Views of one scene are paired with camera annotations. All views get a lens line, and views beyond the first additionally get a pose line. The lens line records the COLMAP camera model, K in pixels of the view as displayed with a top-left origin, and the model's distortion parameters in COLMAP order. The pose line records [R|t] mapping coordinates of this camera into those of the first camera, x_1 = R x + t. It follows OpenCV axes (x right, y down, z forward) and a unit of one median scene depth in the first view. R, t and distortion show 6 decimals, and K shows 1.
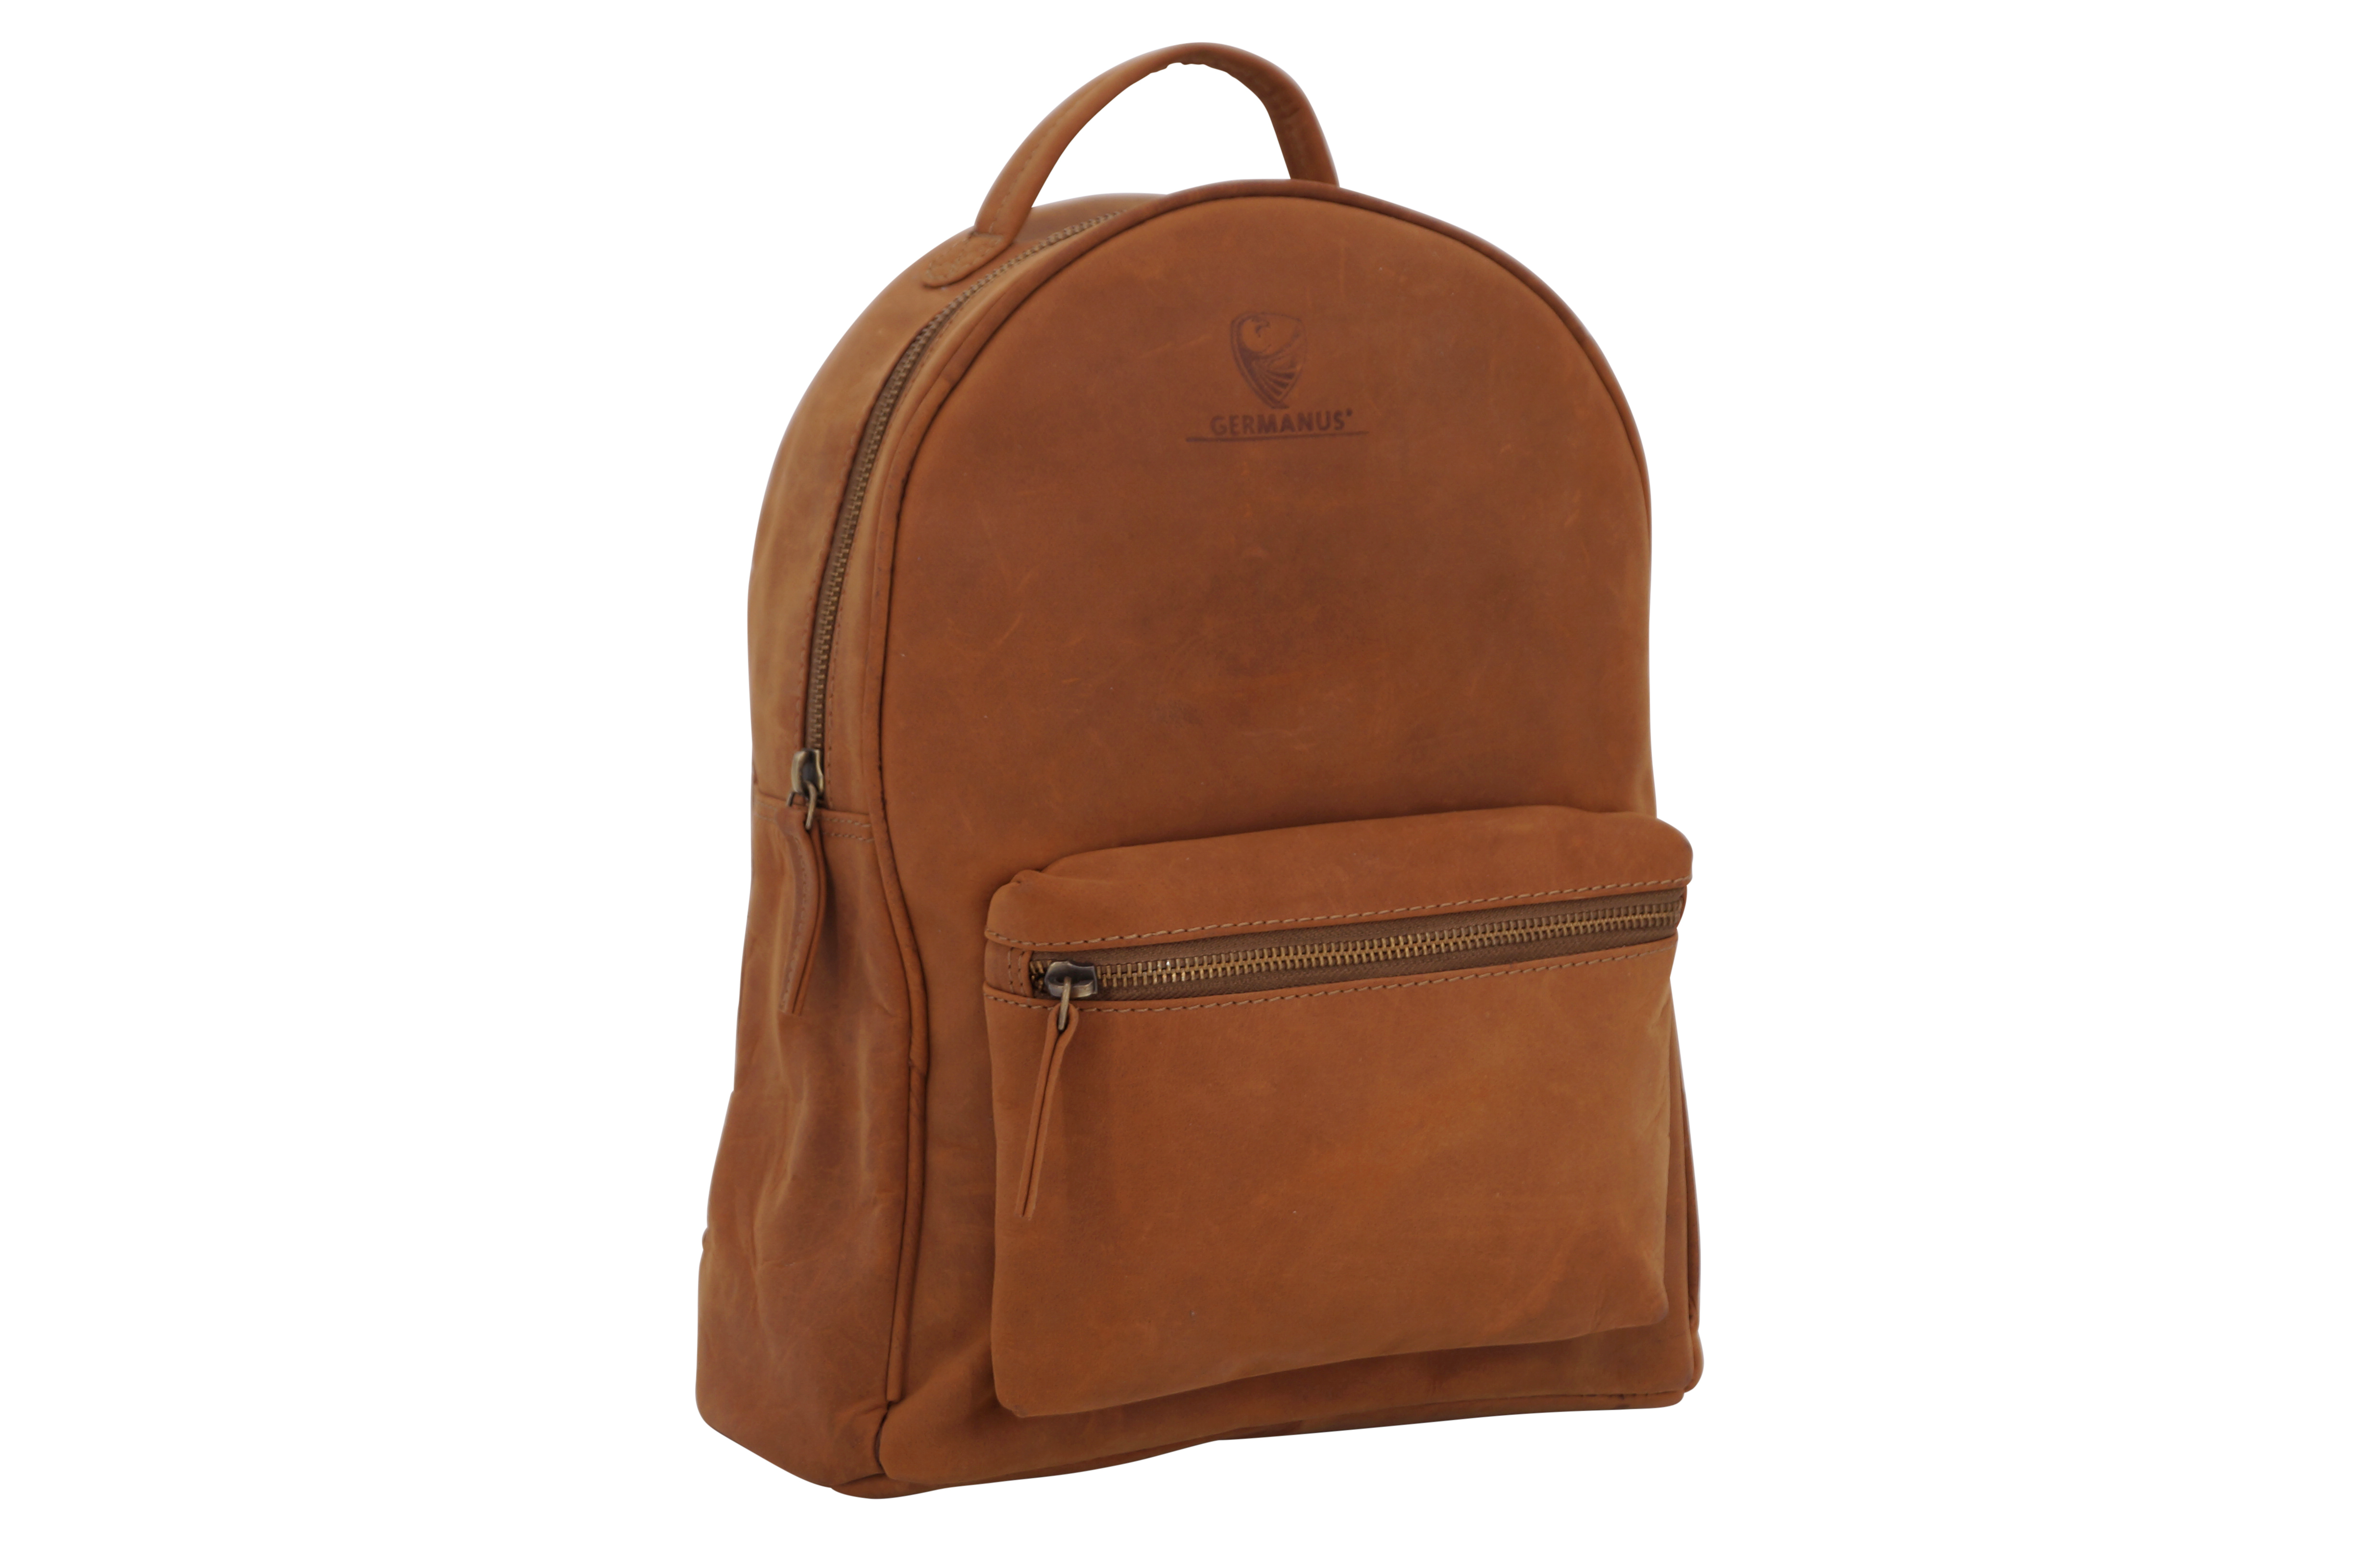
lens RADIAL K [[5335.2, 0, 1180.0], [0, 5335.2, 784.0], [0, 0, 1]] dist [0.031830, -0.107091]
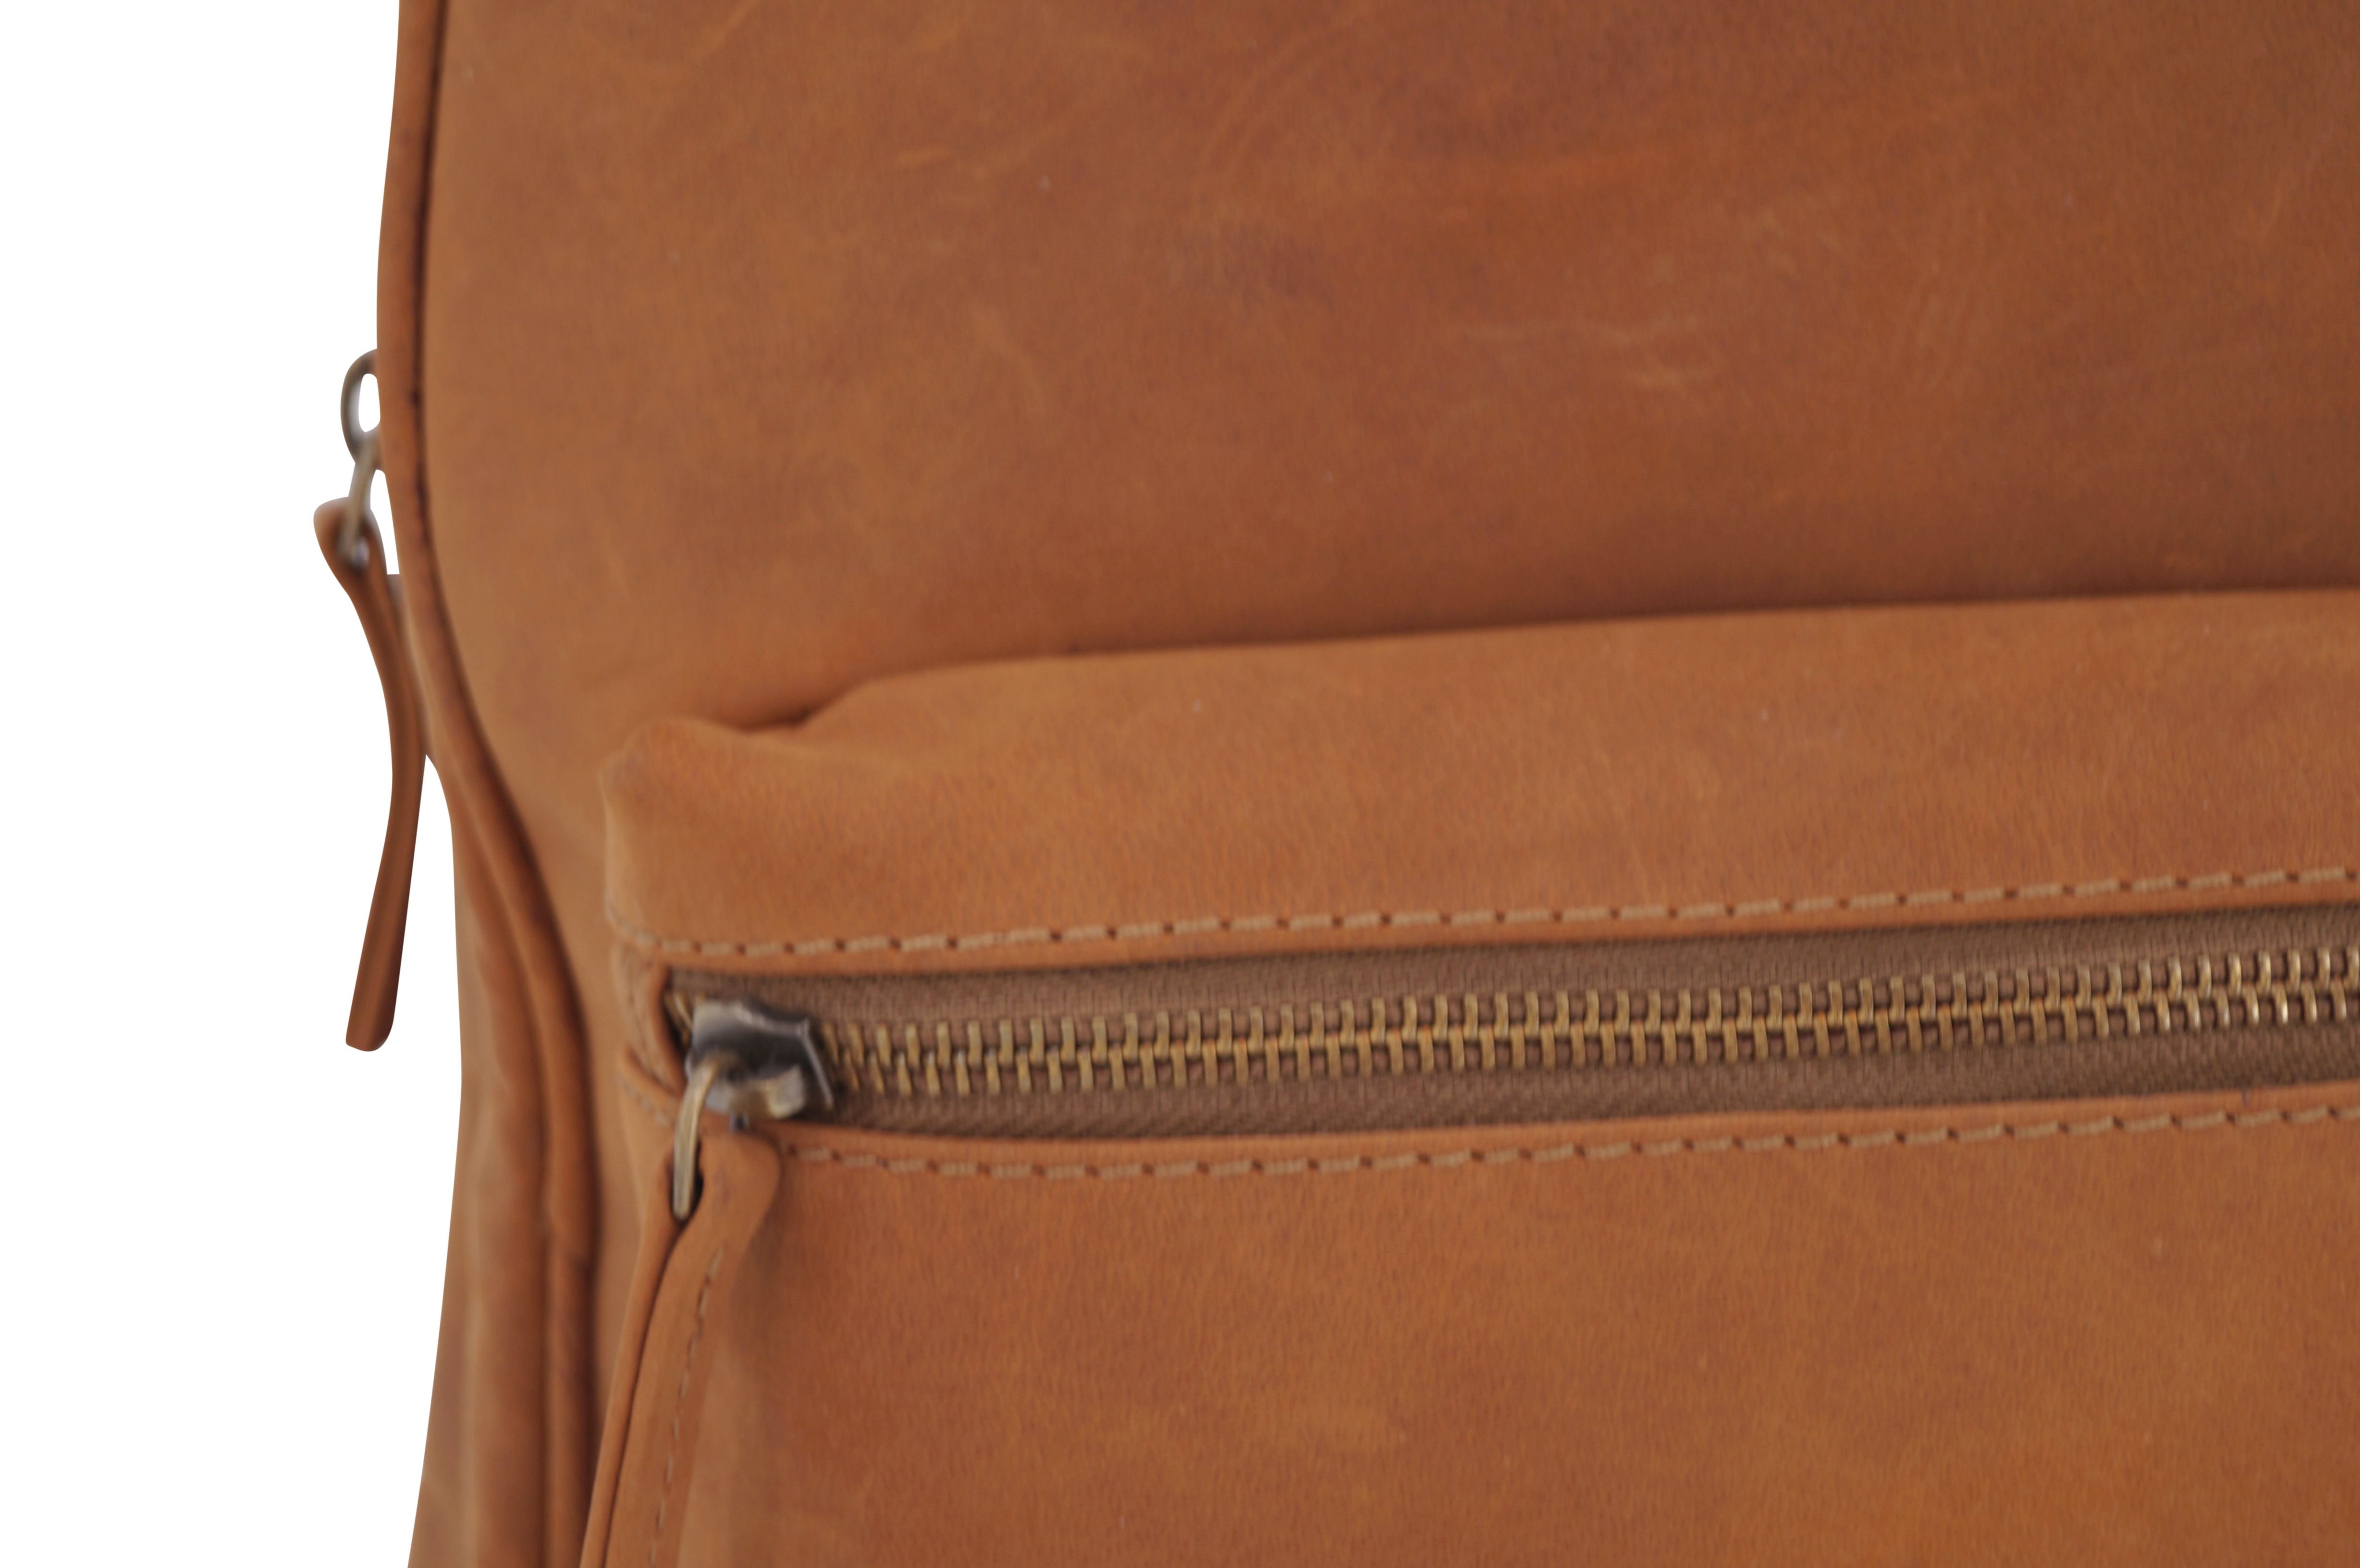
lens RADIAL K [[5335.2, 0, 1180.0], [0, 5335.2, 784.0], [0, 0, 1]] dist [0.031830, -0.107091]
pose [[0.907295, 0.062259, -0.415860, 0.136323], [-0.035303, 0.996765, 0.072204, -0.004816], [0.419010, -0.050830, 0.906558, 0.698753]]
